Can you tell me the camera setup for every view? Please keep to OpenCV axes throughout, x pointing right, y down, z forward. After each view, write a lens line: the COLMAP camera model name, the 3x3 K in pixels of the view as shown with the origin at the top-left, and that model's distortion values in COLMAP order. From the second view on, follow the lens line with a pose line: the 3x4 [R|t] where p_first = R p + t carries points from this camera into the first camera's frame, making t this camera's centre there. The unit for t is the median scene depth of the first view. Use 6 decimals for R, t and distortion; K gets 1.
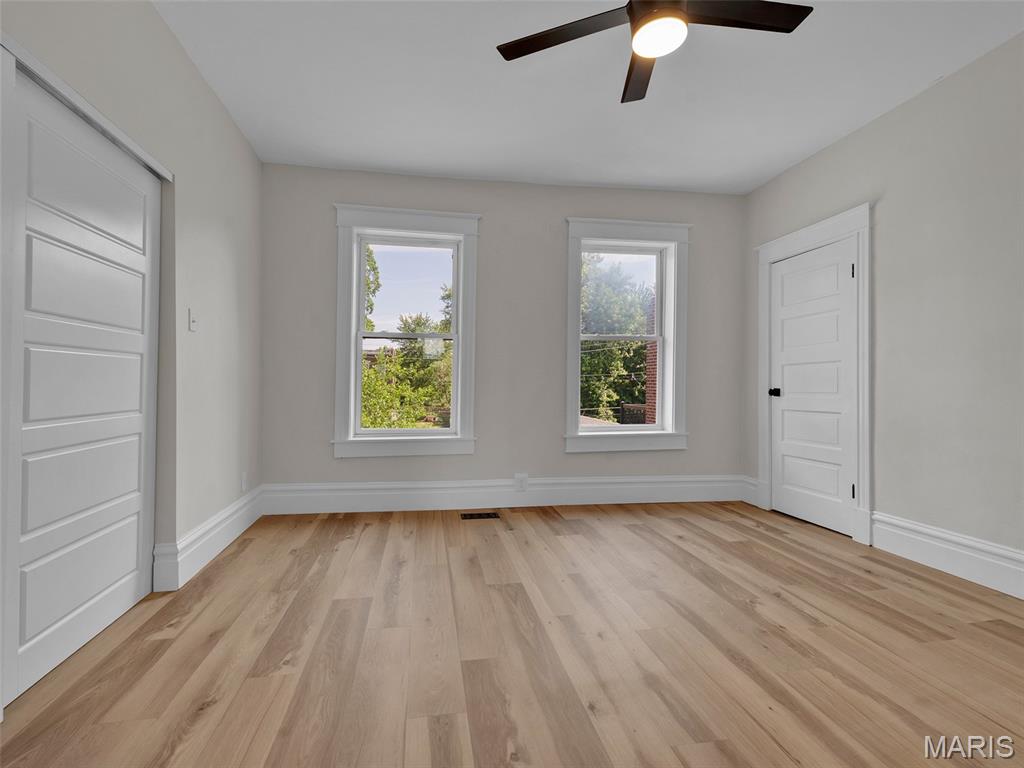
lens RADIAL K [[478.7, 0, 511.2], [0, 478.7, 381.8], [0, 0, 1]] dist [0.003629, -0.002789]
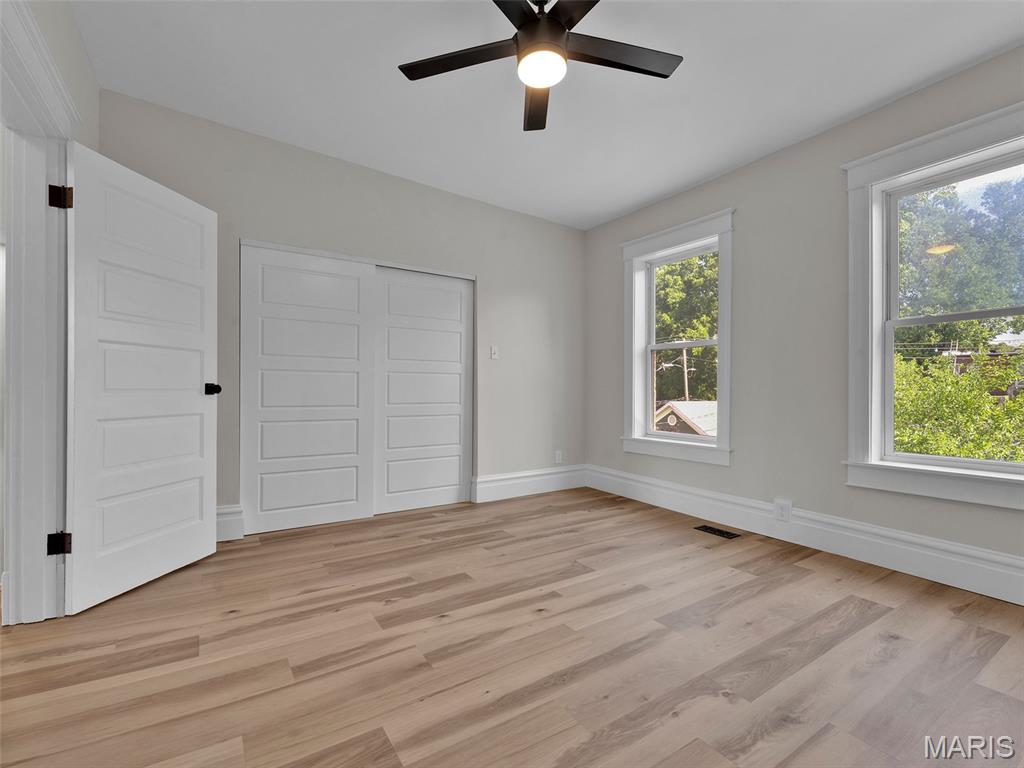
lens RADIAL K [[478.7, 0, 510.7], [0, 478.7, 382.8], [0, 0, 1]] dist [0.003629, -0.002789]
pose [[0.388998, -0.012213, -0.921158, 0.974158], [-0.002901, 0.999891, -0.014482, 0.005877], [0.921234, 0.008306, 0.388920, 0.394254]]
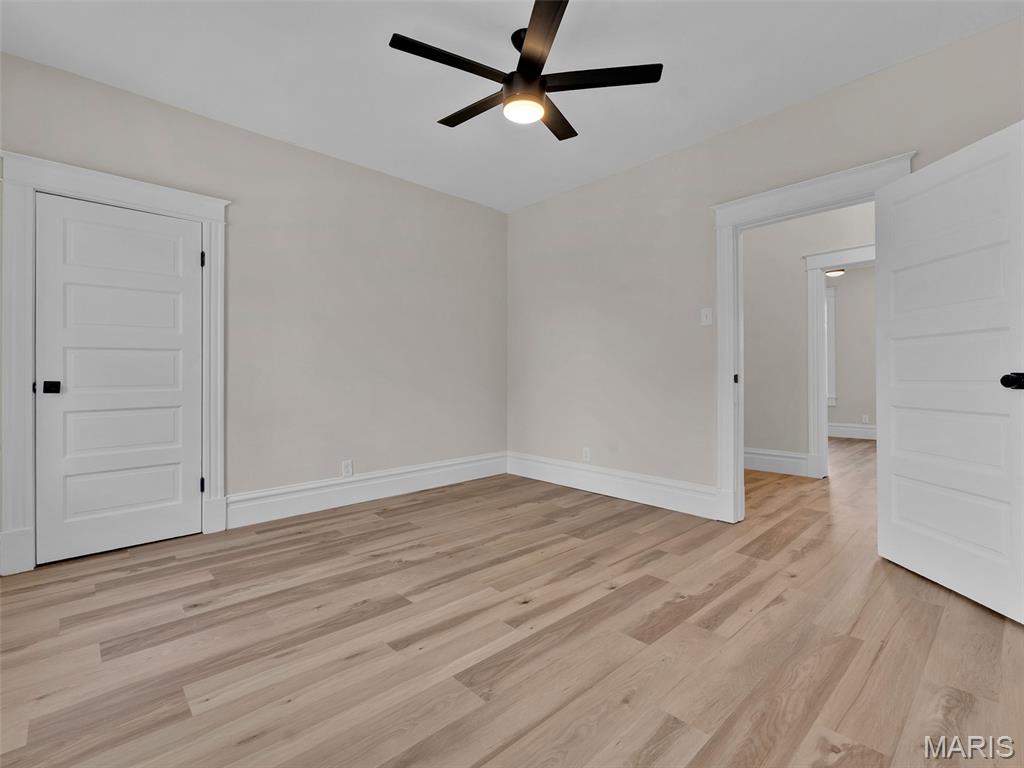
lens RADIAL K [[478.7, 0, 516.2], [0, 478.7, 368.9], [0, 0, 1]] dist [0.003629, -0.002789]
pose [[-0.544391, 0.007046, 0.838802, -0.593210], [-0.006263, 0.999903, -0.012464, 0.001881], [-0.838808, -0.012039, -0.544294, 1.310942]]
